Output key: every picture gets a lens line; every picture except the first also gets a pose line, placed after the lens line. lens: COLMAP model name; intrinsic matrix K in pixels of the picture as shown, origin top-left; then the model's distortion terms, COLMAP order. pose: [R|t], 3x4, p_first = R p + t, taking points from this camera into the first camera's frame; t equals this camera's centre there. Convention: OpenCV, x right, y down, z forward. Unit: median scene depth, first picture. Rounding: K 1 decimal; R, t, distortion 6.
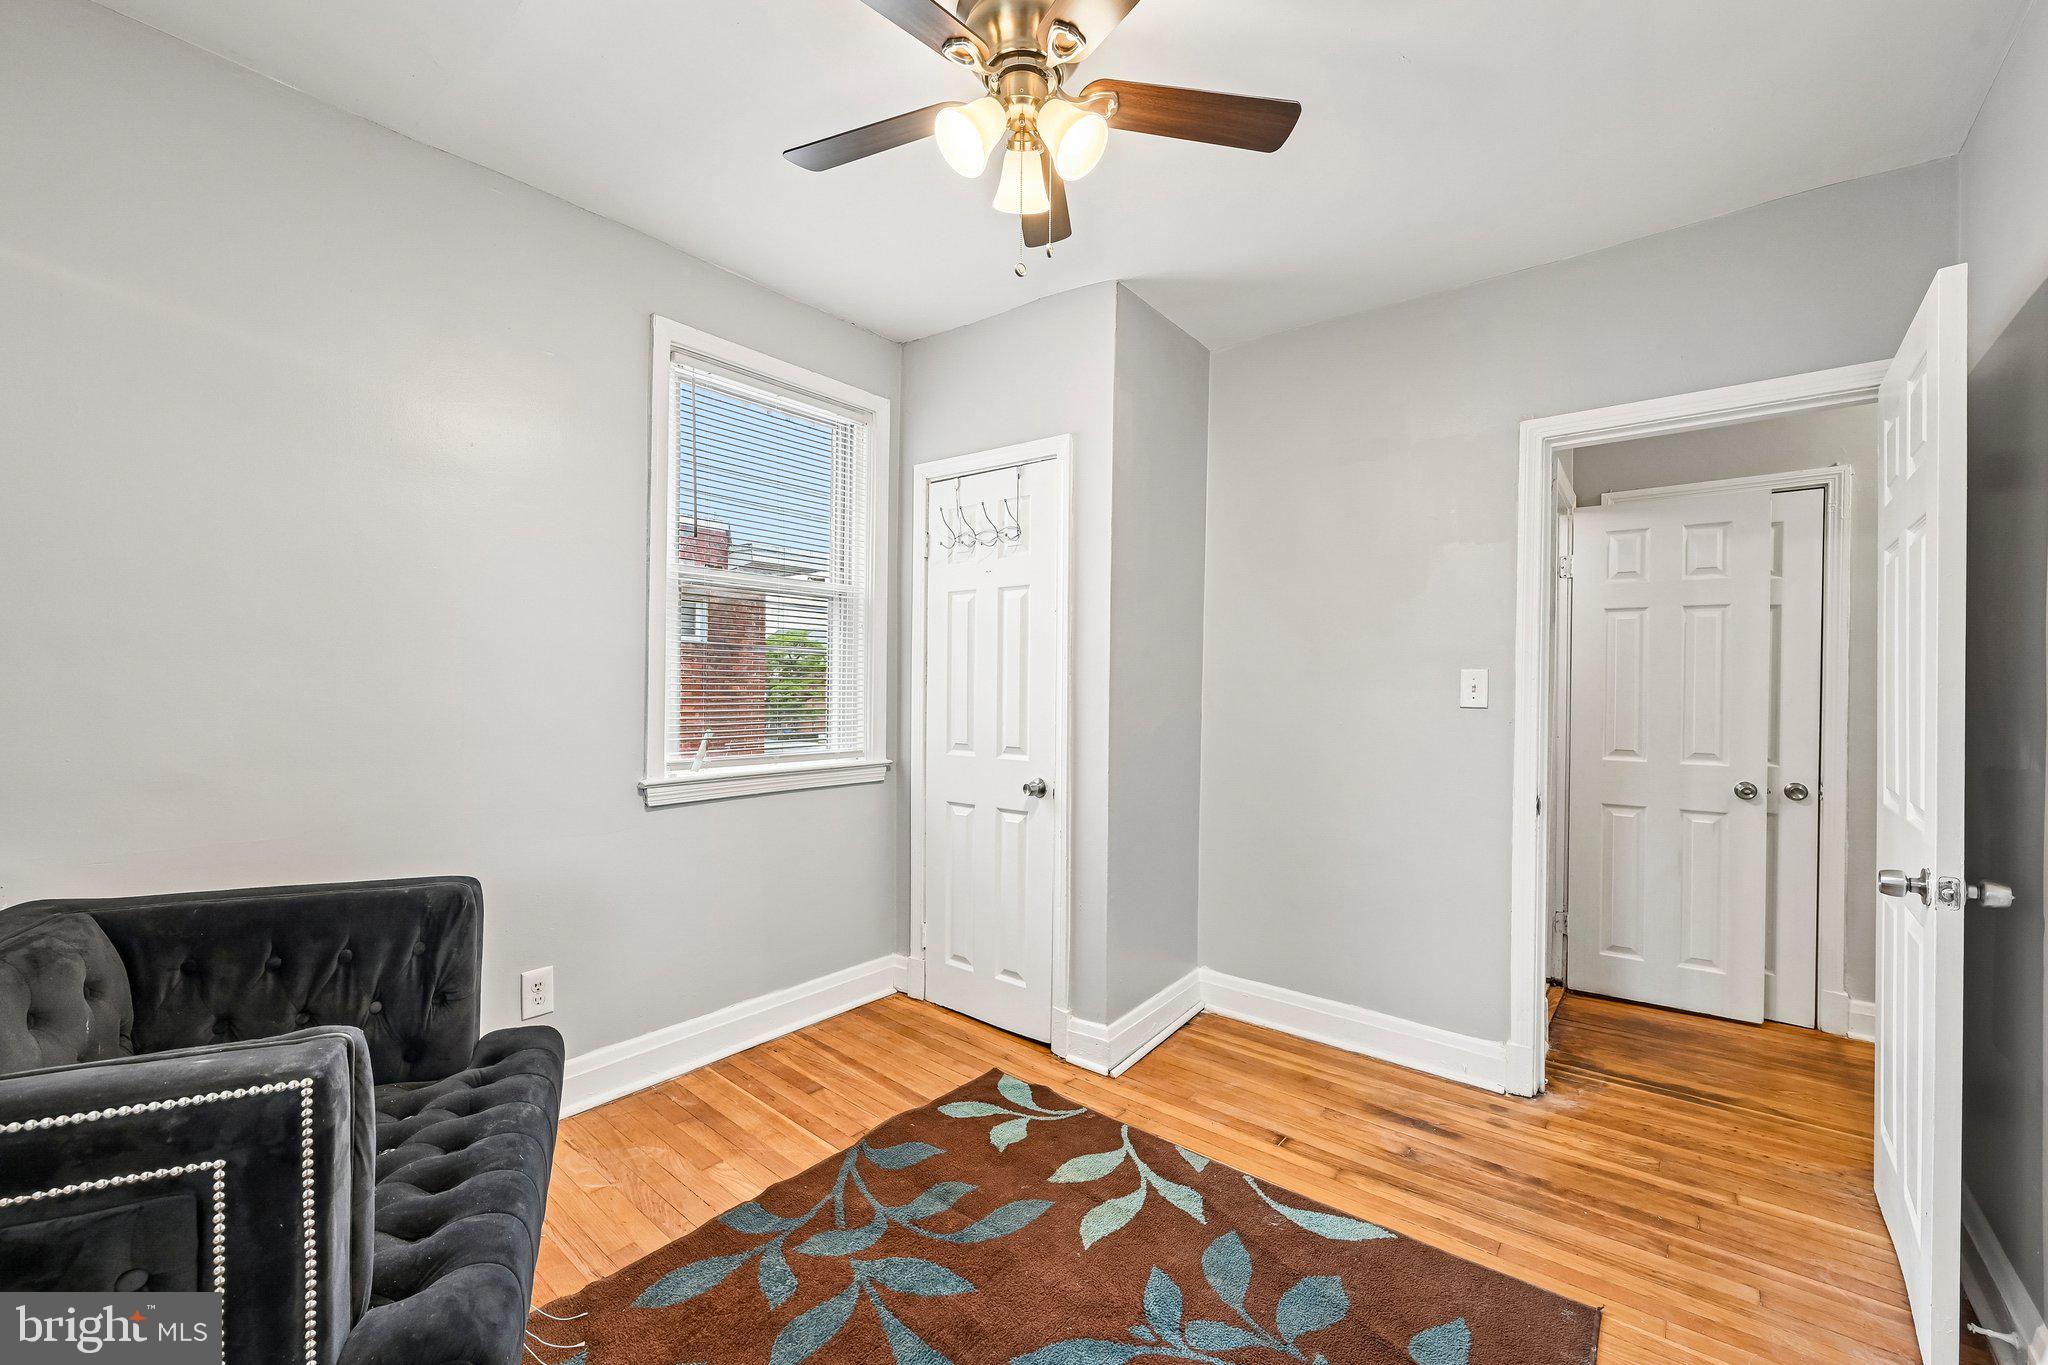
lens RADIAL K [[812.4, 0, 1037.0], [0, 812.4, 687.5], [0, 0, 1]] dist [0.001636, 0.000319]
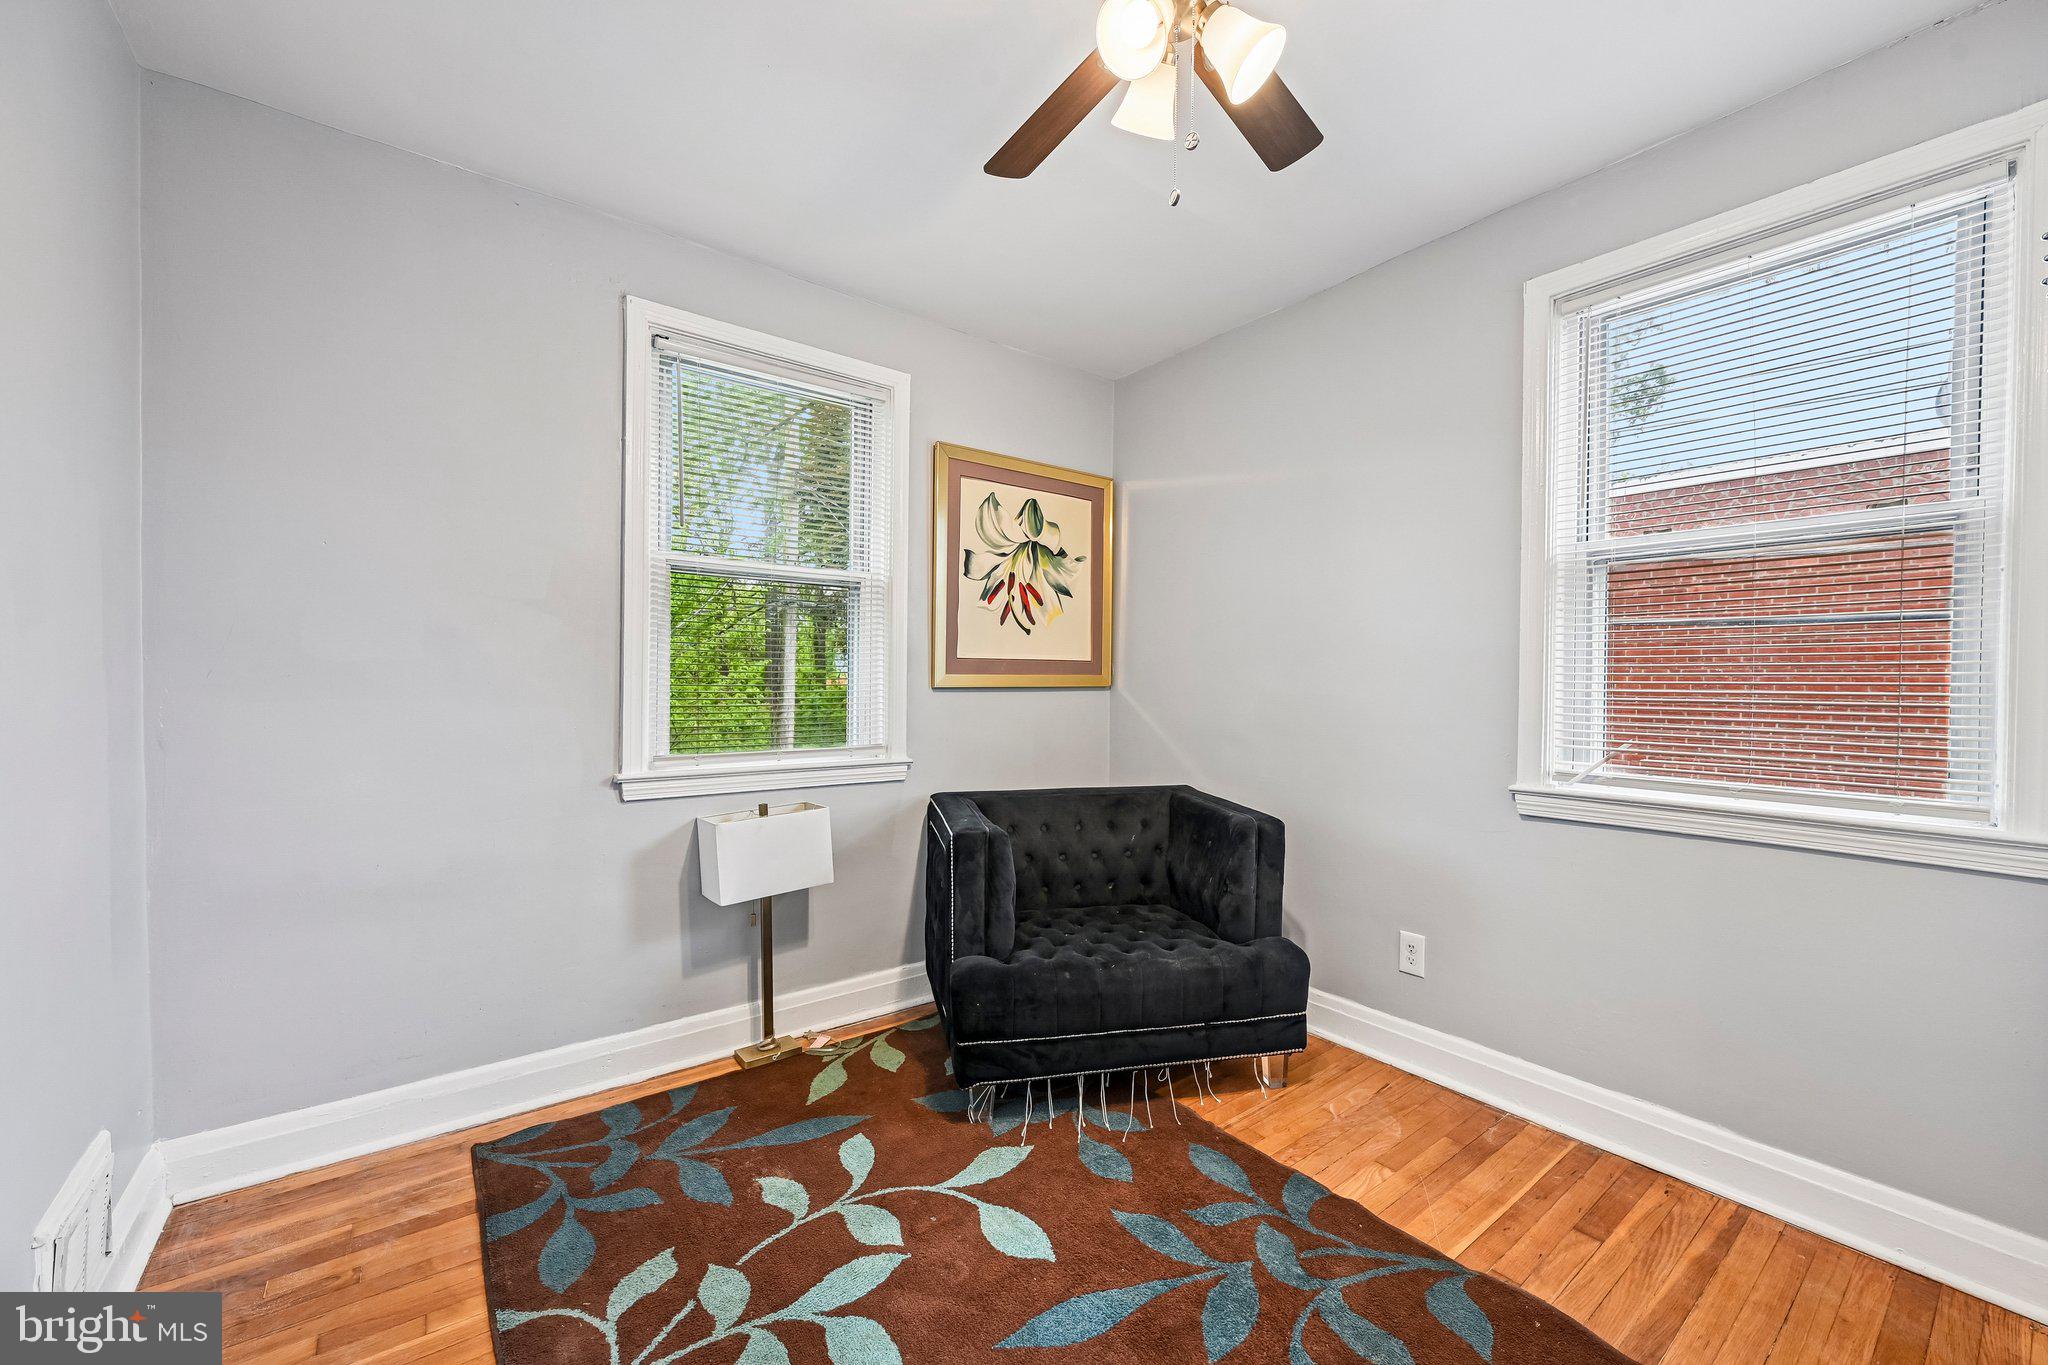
lens RADIAL K [[812.4, 0, 1037.0], [0, 812.4, 687.5], [0, 0, 1]] dist [0.001636, 0.000319]
pose [[-0.228941, 0.002829, -0.973436, 0.608644], [-0.008039, 0.999956, 0.004797, 0.000959], [0.973407, 0.008924, -0.228908, 0.740209]]
